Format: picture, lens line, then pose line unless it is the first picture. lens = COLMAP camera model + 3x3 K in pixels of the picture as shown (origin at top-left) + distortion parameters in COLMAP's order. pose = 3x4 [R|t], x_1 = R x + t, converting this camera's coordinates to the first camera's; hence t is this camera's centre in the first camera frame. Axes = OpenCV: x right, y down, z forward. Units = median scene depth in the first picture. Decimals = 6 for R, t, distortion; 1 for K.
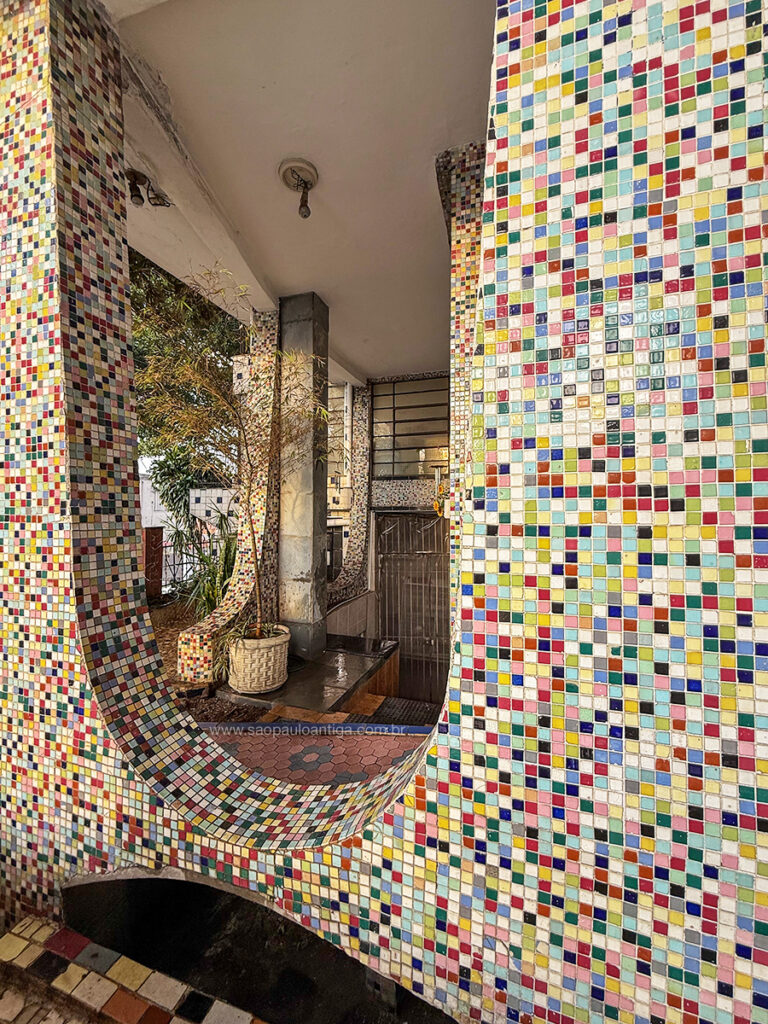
lens RADIAL K [[429.2, 0, 371.5], [0, 429.2, 508.6], [0, 0, 1]] dist [-0.002389, -0.000183]
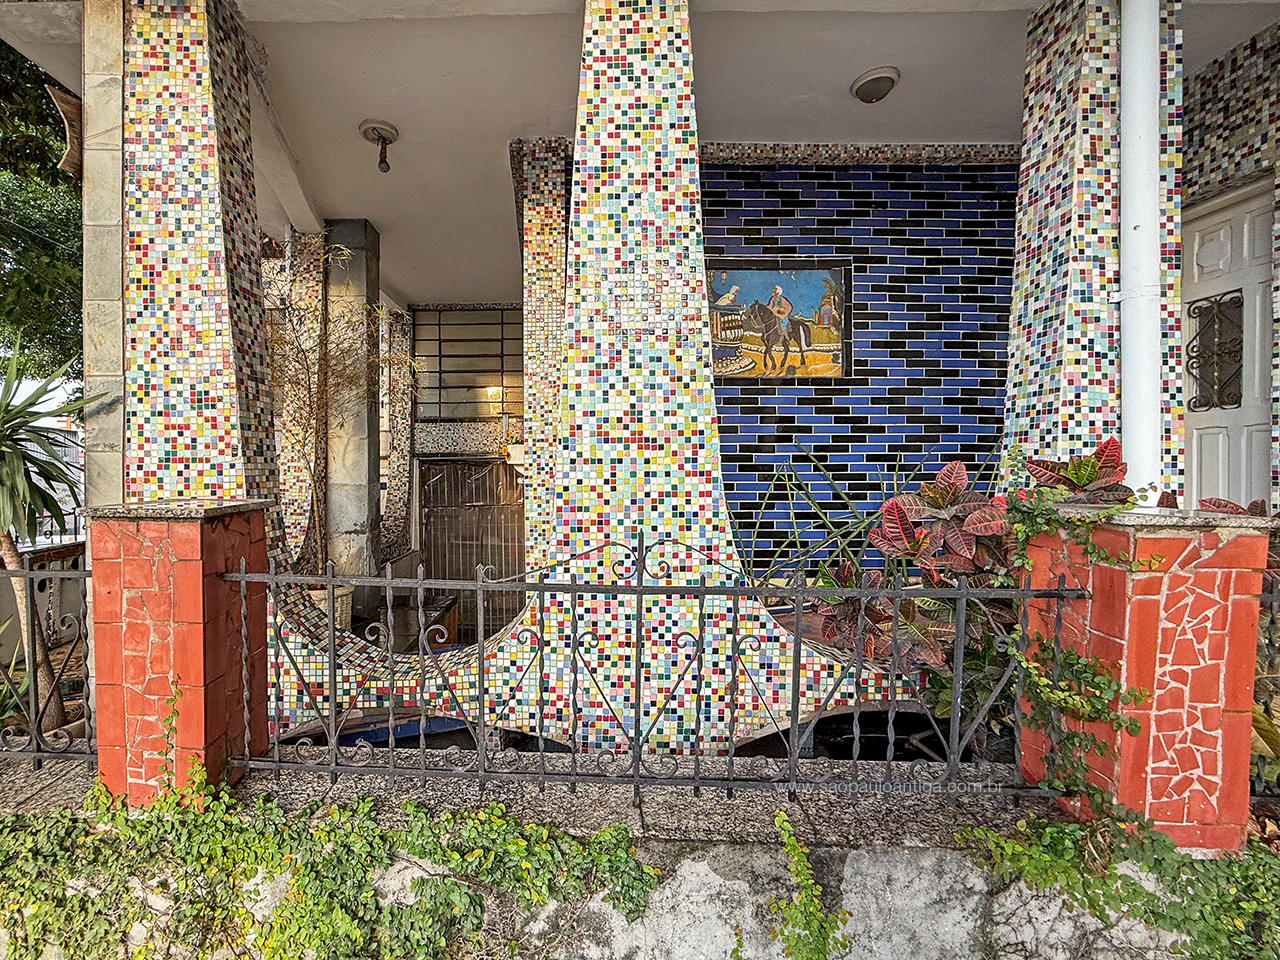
lens RADIAL K [[536.5, 0, 565.0], [0, 536.5, 463.8], [0, 0, 1]] dist [-0.002389, -0.000183]
pose [[0.950070, -0.009256, 0.311898, -0.448667], [0.005016, 0.999884, 0.014393, 0.028038], [-0.311995, -0.012110, 0.950006, -1.117221]]
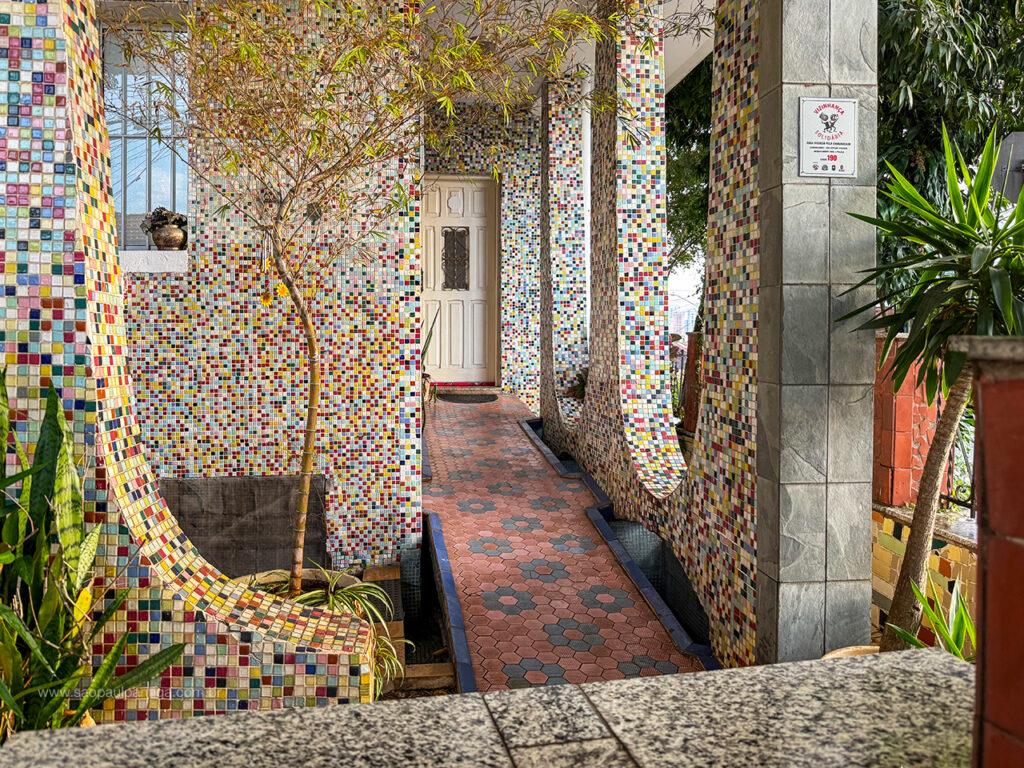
lens RADIAL K [[750.5, 0, 430.0], [0, 750.5, 341.5], [0, 0, 1]] dist [-0.004381, -0.003391]
pose [[-0.345759, -0.026889, 0.937938, -3.260809], [-0.014266, 0.999624, 0.023399, 0.134070], [-0.938215, -0.005290, -0.346012, 3.697379]]
